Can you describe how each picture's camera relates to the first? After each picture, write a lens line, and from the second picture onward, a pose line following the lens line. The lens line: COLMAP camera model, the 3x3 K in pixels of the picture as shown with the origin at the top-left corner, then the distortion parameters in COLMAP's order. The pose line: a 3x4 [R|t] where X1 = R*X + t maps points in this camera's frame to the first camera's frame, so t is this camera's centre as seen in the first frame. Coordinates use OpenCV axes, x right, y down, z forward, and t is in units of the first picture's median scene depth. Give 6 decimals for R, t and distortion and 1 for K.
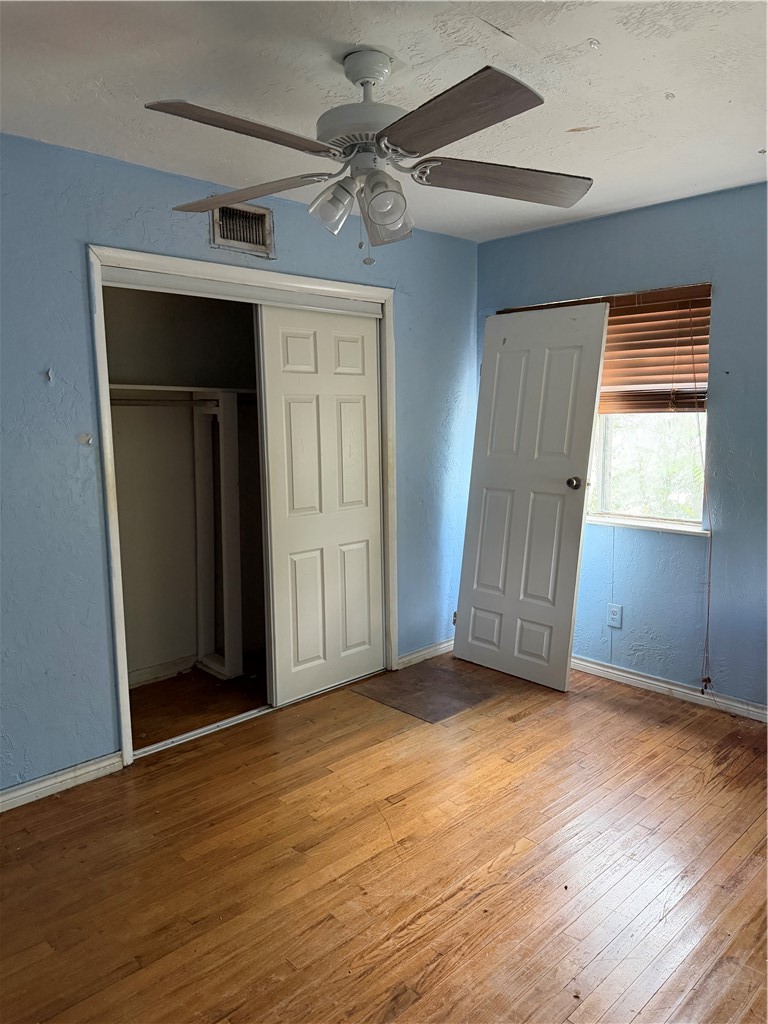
lens RADIAL K [[735.8, 0, 384.0], [0, 735.8, 512.0], [0, 0, 1]] dist [0.060974, -0.079319]
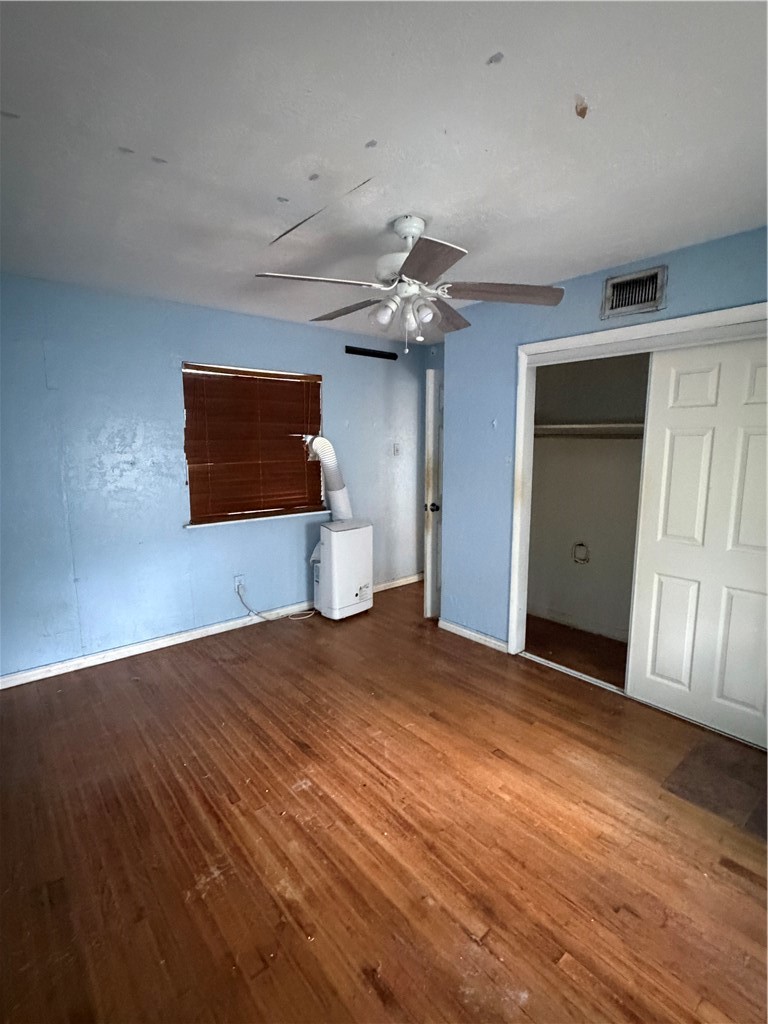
lens RADIAL K [[502.3, 0, 384.0], [0, 502.3, 512.0], [0, 0, 1]] dist [0.000074, -0.000096]
pose [[-0.083257, 0.146887, -0.985643, 0.737188], [-0.137690, 0.977895, 0.157363, -0.109880], [0.986970, 0.148815, -0.061191, 0.726470]]
